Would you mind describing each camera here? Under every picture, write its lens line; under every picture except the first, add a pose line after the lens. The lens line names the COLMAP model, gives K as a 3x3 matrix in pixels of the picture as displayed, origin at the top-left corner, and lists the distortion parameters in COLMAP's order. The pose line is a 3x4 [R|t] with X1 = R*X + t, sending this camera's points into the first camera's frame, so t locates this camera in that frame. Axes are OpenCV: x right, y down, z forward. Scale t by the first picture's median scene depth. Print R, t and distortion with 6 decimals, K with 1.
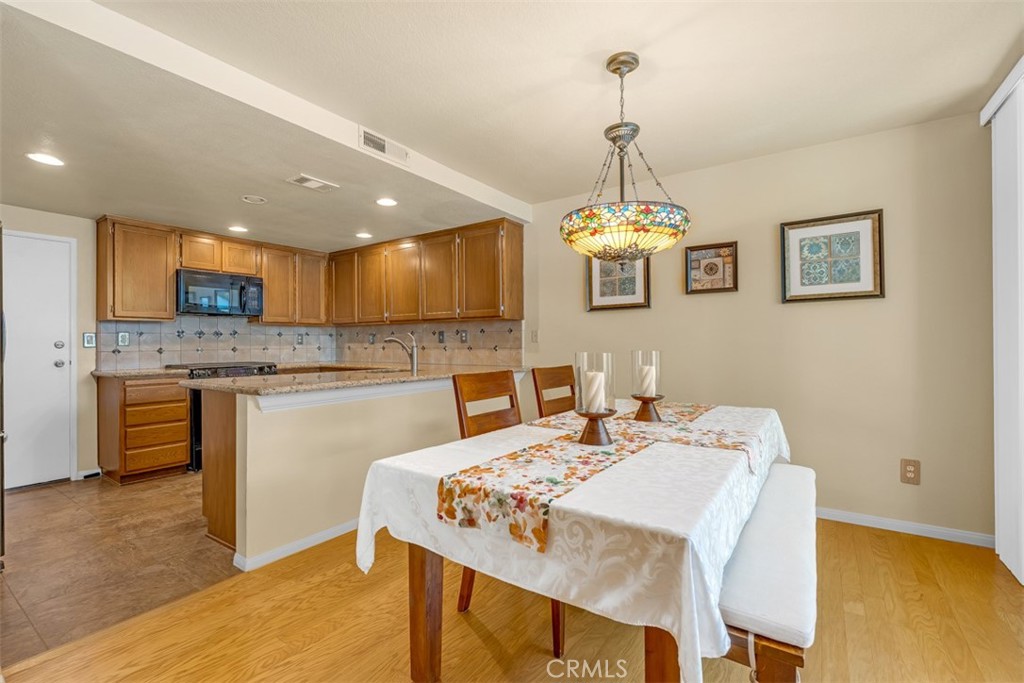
lens RADIAL K [[450.8, 0, 515.4], [0, 450.8, 342.8], [0, 0, 1]] dist [-0.003547, 0.000548]
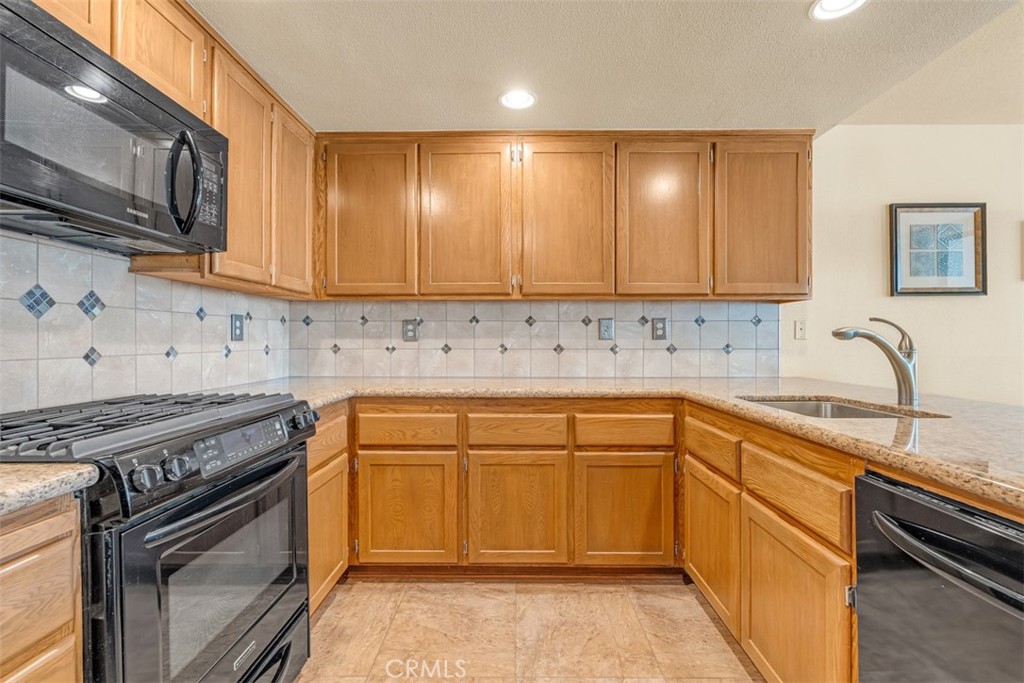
lens RADIAL K [[450.8, 0, 512.8], [0, 450.8, 340.8], [0, 0, 1]] dist [-0.003547, 0.000548]
pose [[0.830083, 0.005441, 0.557613, -0.843652], [-0.005683, 0.999983, -0.001297, 0.004651], [-0.557611, -0.002092, 0.830100, 0.896211]]
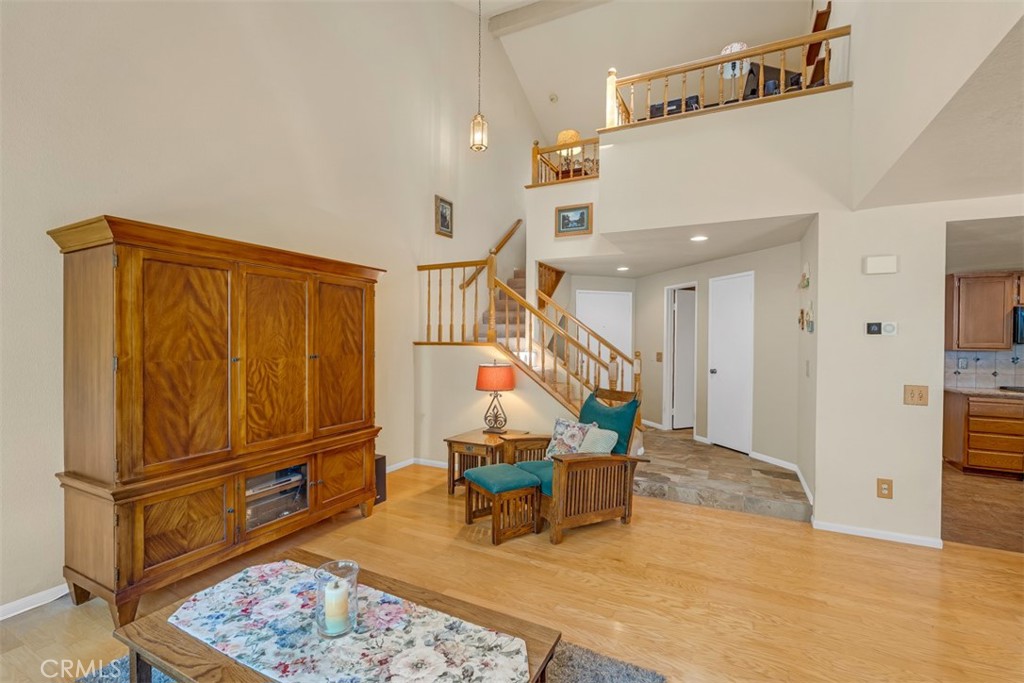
lens RADIAL K [[450.8, 0, 514.8], [0, 450.8, 343.8], [0, 0, 1]] dist [-0.003547, 0.000548]
pose [[0.134879, 0.010192, -0.990810, 0.331364], [-0.009979, 0.999910, 0.008927, -0.087906], [0.990812, 0.008683, 0.134969, -0.630778]]
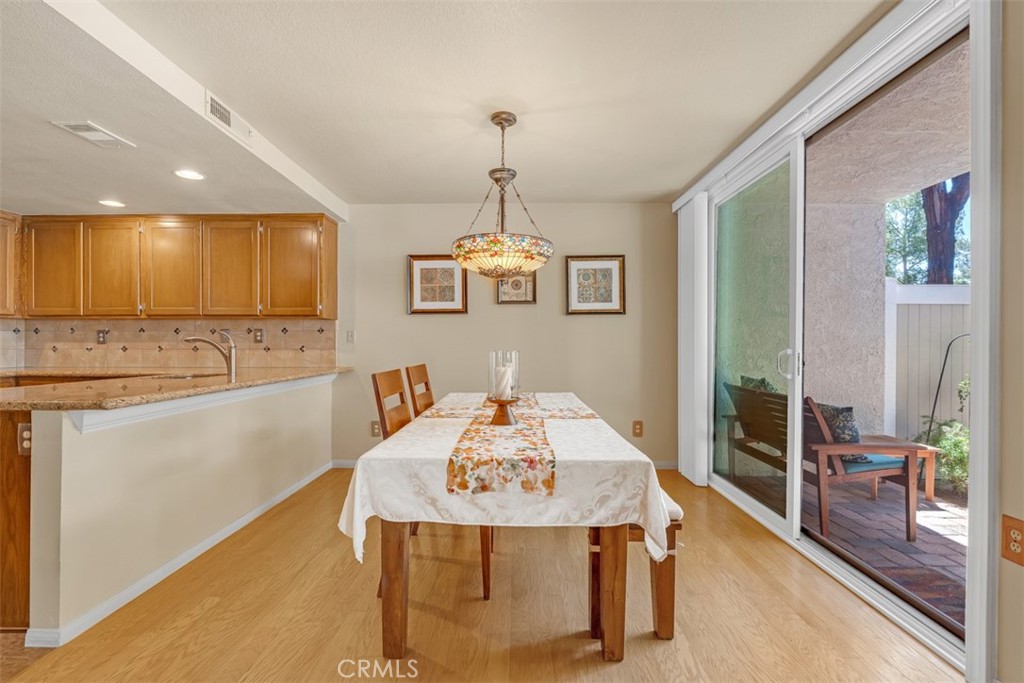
lens RADIAL K [[450.8, 0, 508.9], [0, 450.8, 343.5], [0, 0, 1]] dist [-0.003547, 0.000548]
pose [[0.833272, 0.004194, 0.552847, -0.277971], [-0.004518, 0.999989, -0.000777, -0.000463], [-0.552844, -0.001850, 0.833283, -0.028993]]
